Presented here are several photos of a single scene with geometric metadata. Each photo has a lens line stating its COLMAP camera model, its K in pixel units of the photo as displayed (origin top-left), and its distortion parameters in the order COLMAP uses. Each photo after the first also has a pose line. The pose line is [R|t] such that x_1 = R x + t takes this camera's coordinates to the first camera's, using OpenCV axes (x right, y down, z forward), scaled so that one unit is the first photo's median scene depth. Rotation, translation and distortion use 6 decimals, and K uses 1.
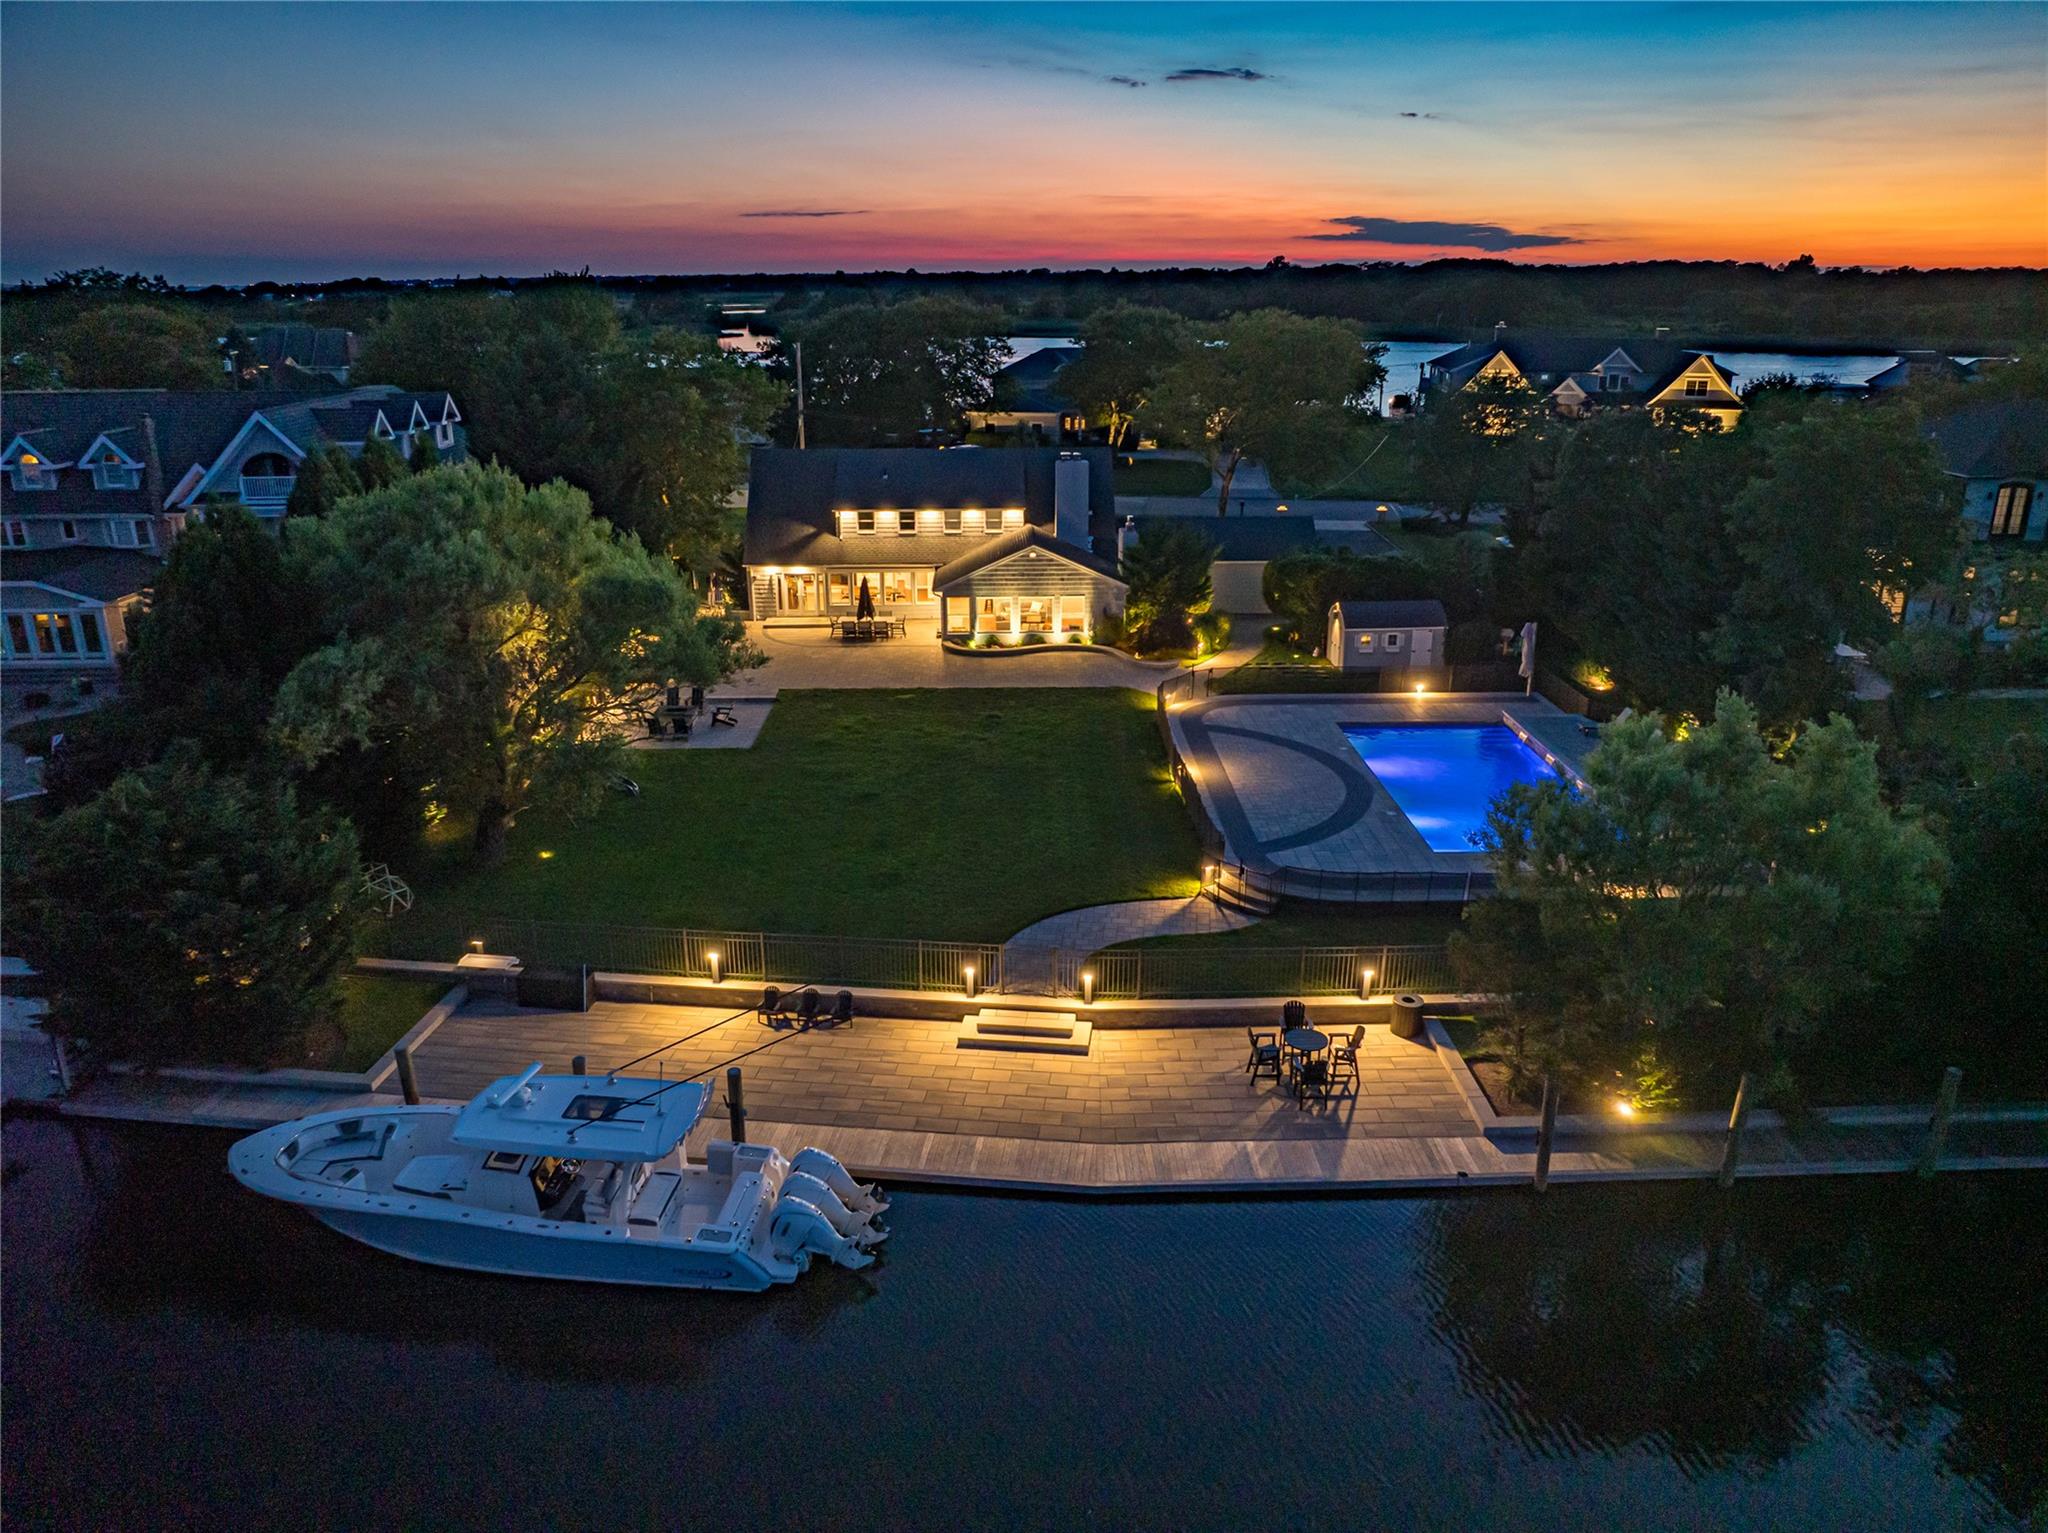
lens RADIAL K [[1439.7, 0, 1029.2], [0, 1439.7, 760.3], [0, 0, 1]] dist [-0.040797, 0.007542]
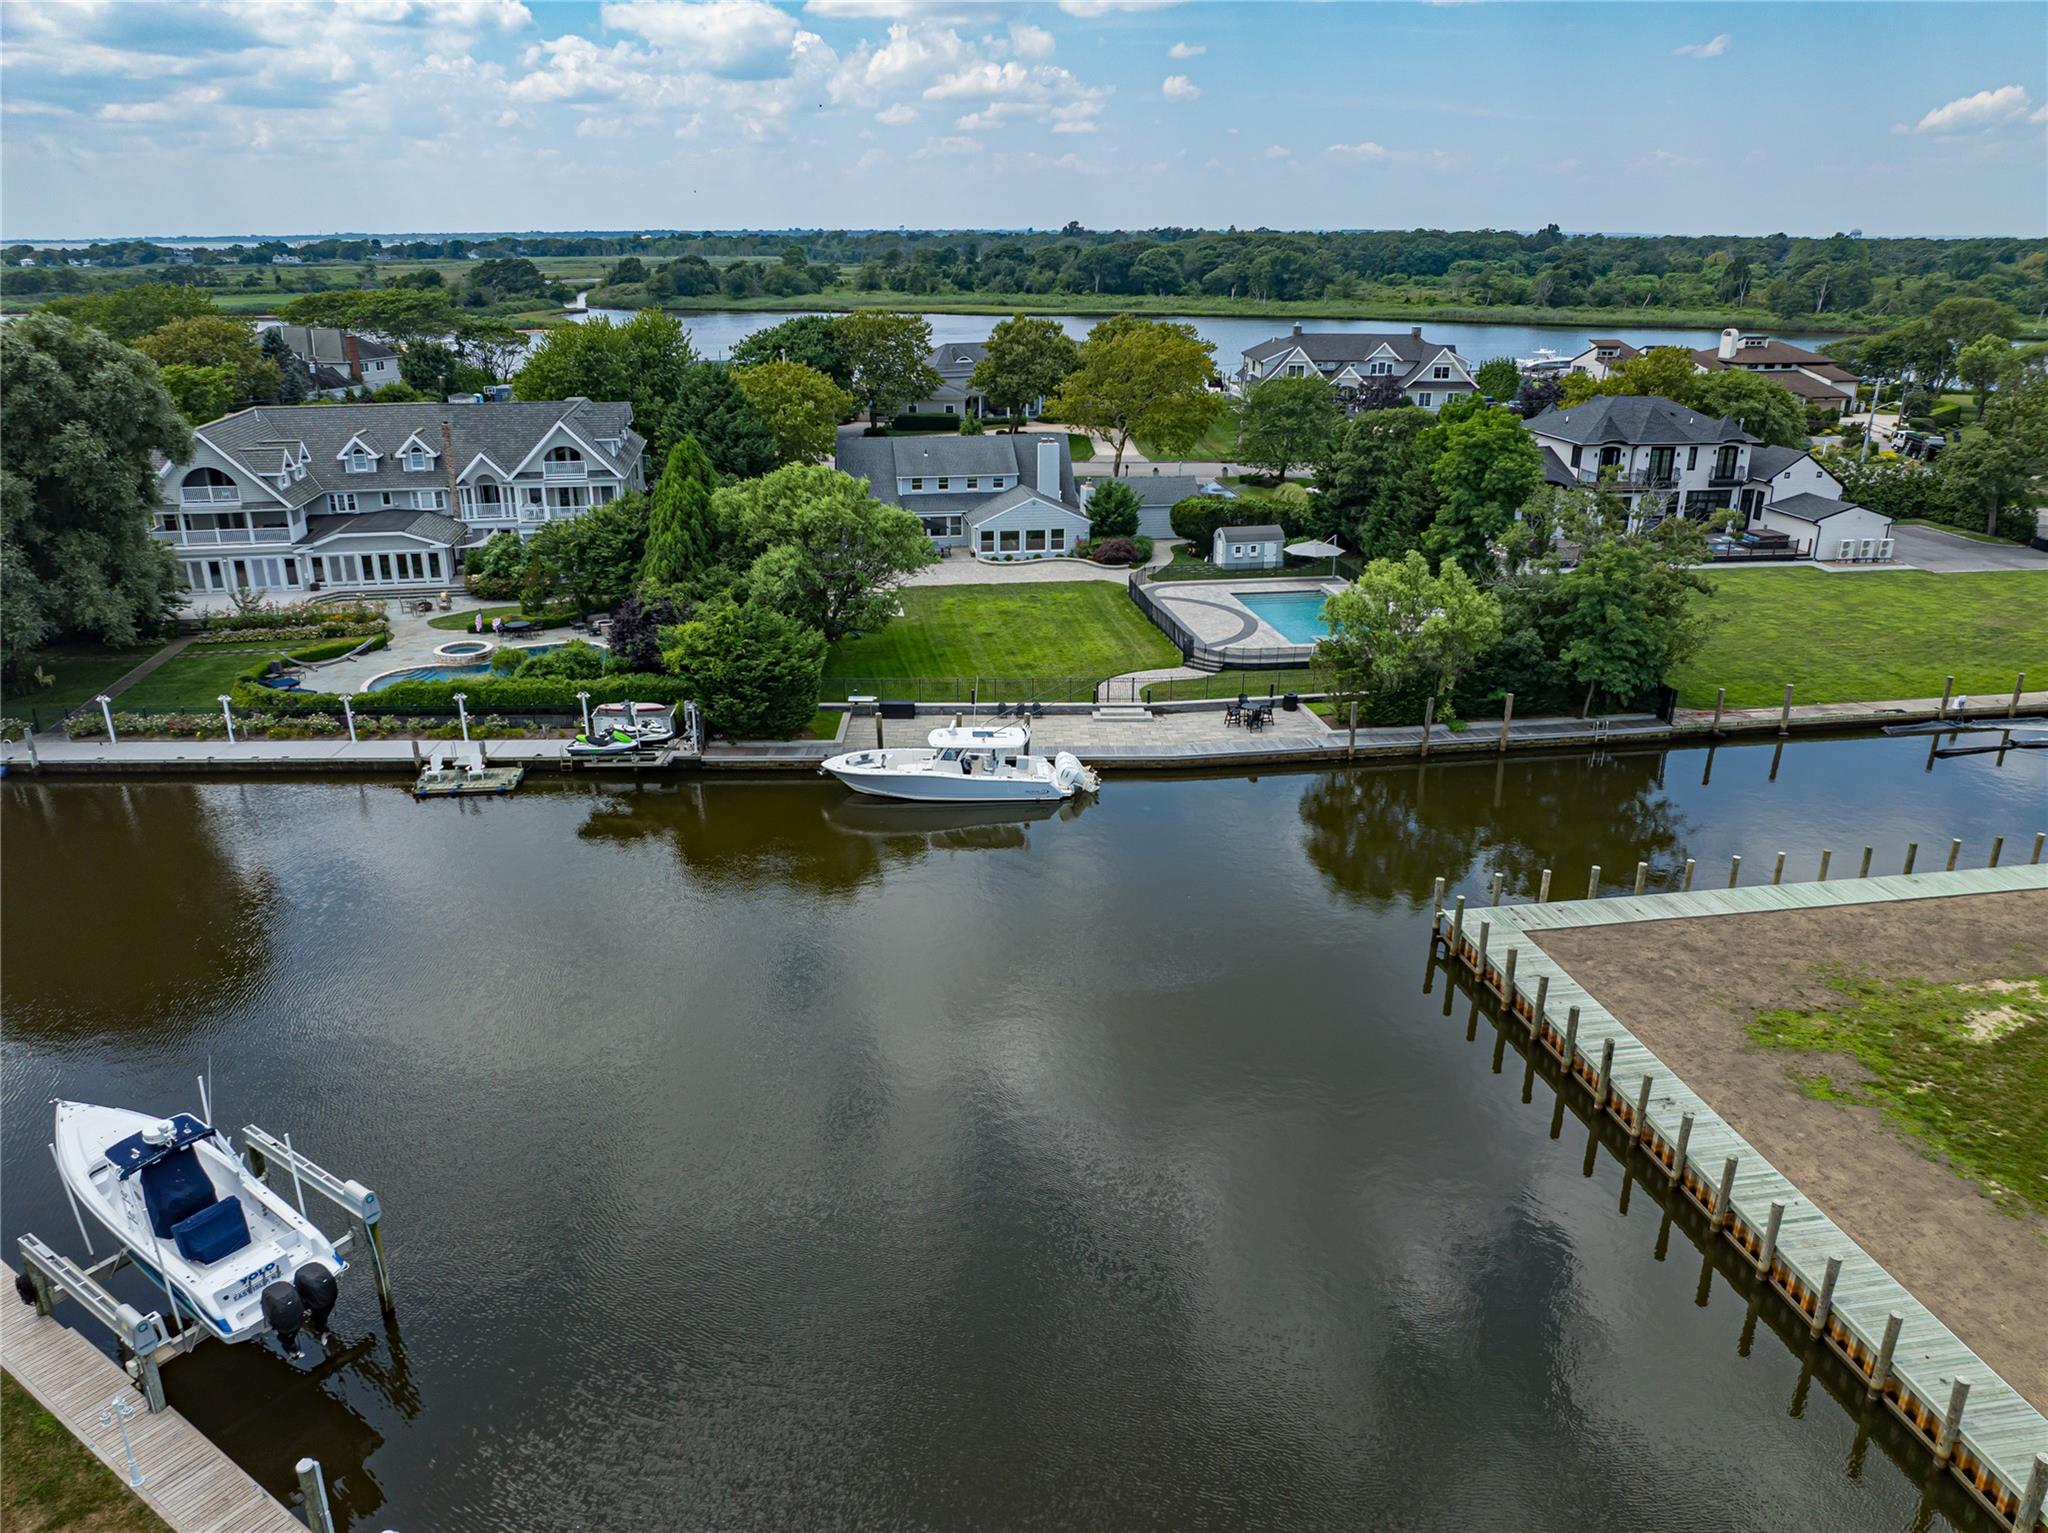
lens RADIAL K [[1427.4, 0, 1033.6], [0, 1427.4, 759.9], [0, 0, 1]] dist [-0.037485, -0.000033]
pose [[0.989966, -0.044420, 0.134141, -0.237795], [0.040492, 0.998672, 0.031866, 0.099912], [-0.135379, -0.026115, 0.990450, -0.626210]]
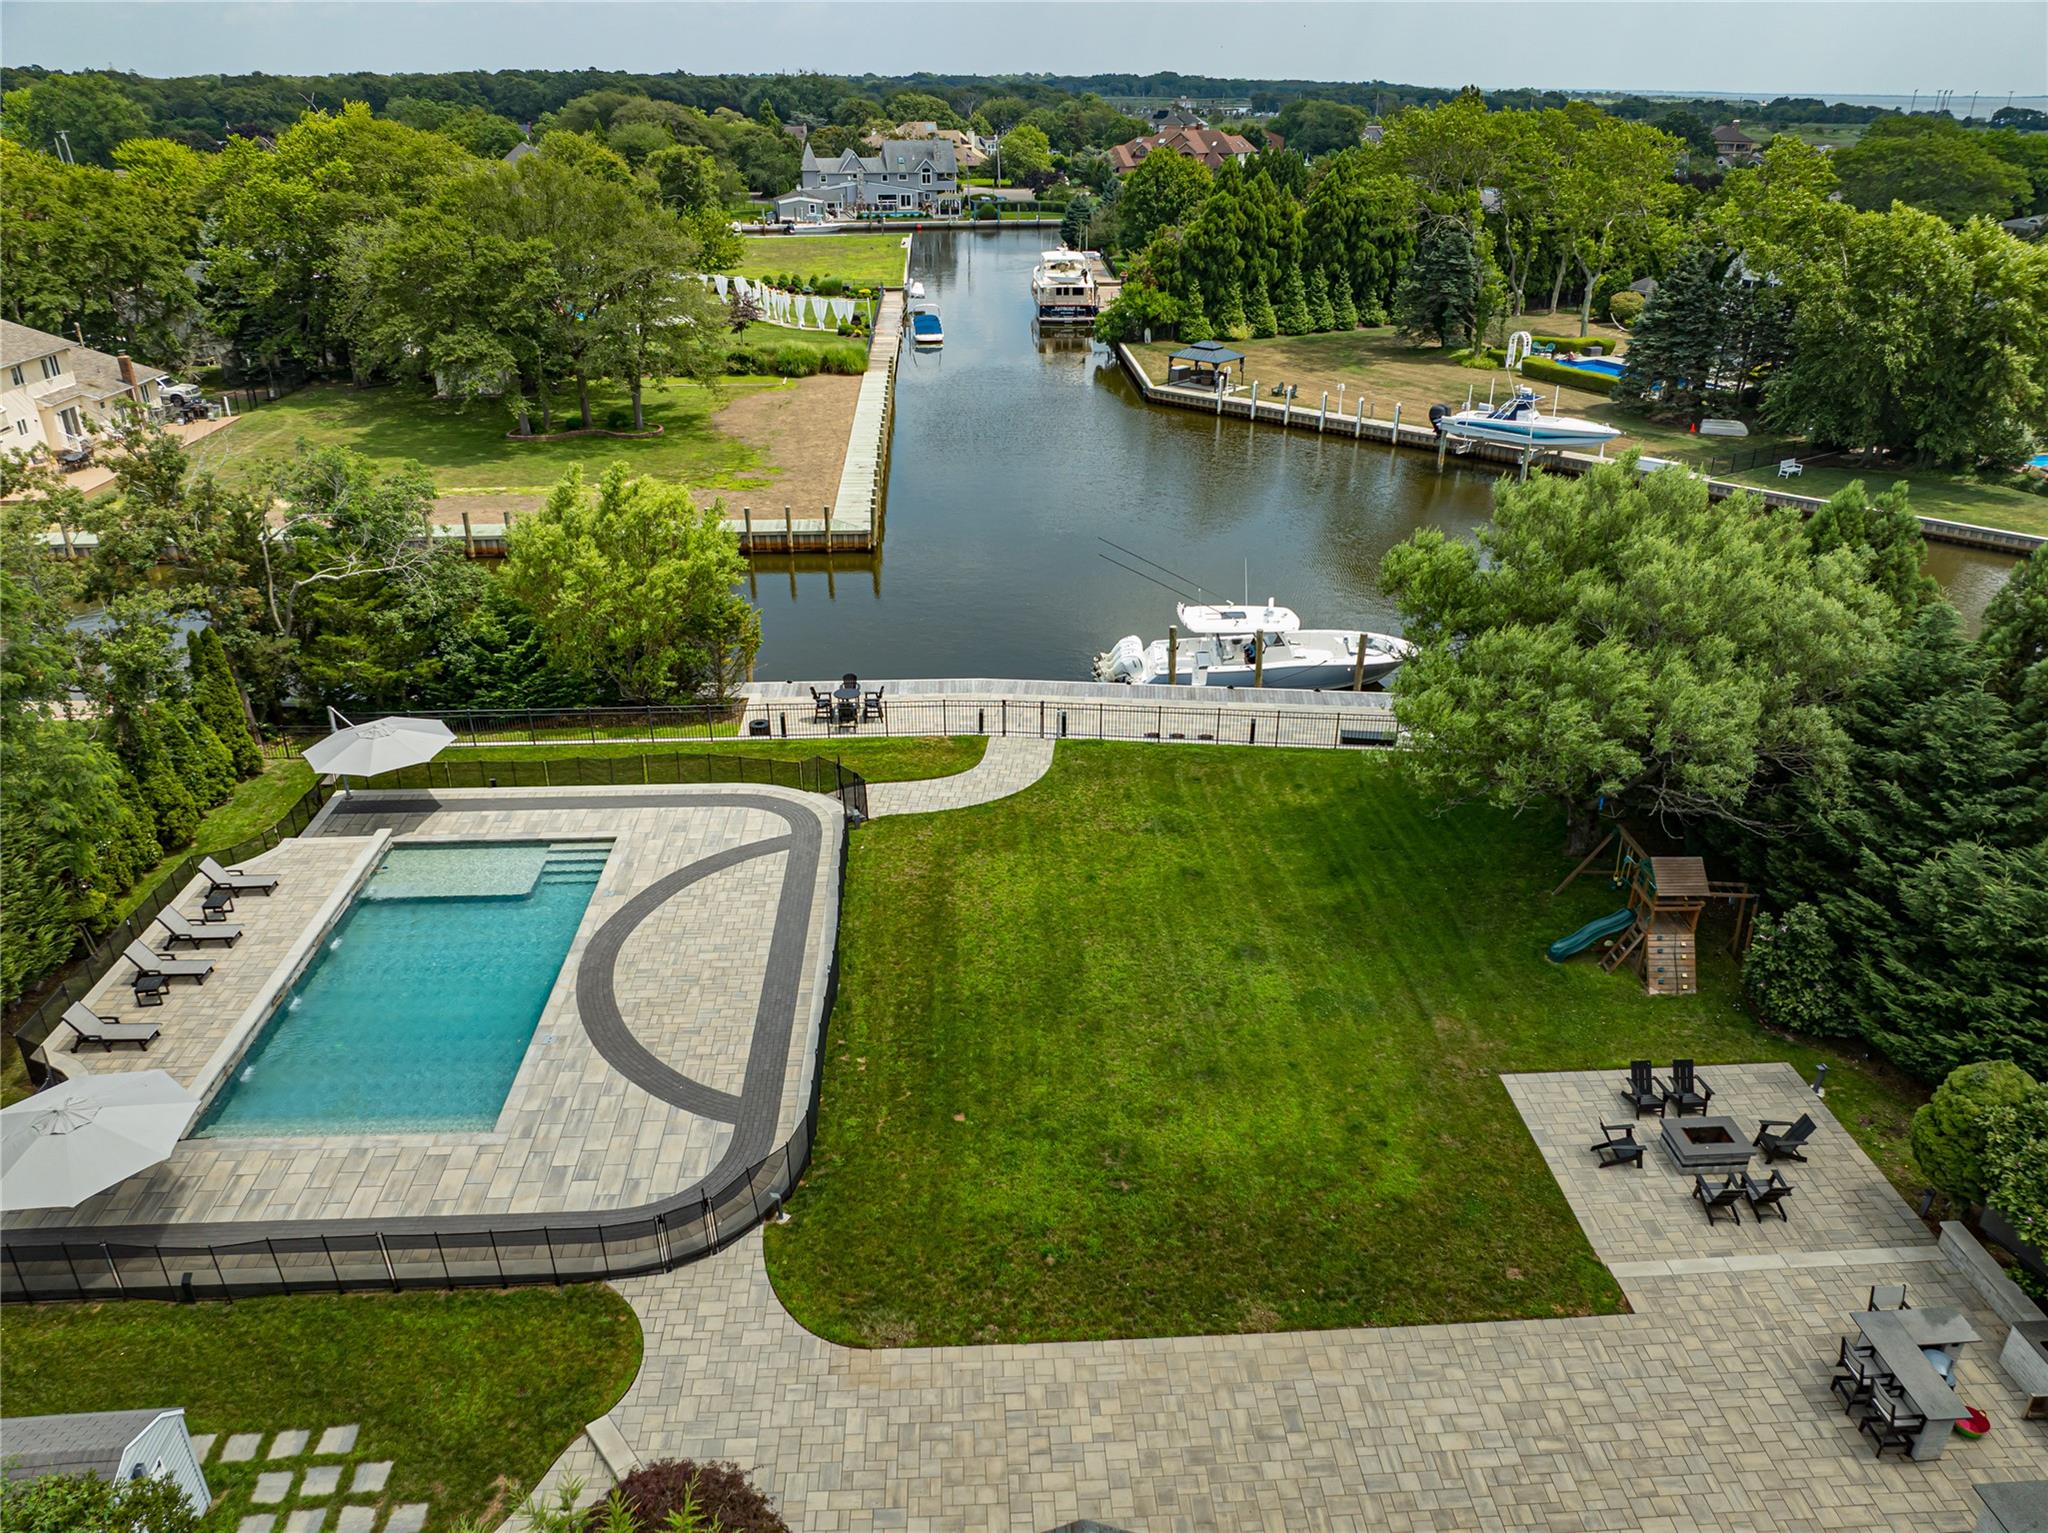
lens RADIAL K [[1439.7, 0, 1029.2], [0, 1439.7, 760.3], [0, 0, 1]] dist [-0.040797, 0.007542]
pose [[-0.999316, 0.006961, -0.036309, 0.025146], [-0.020215, 0.719398, 0.694304, -0.449176], [0.030953, 0.694564, -0.718765, 1.145334]]
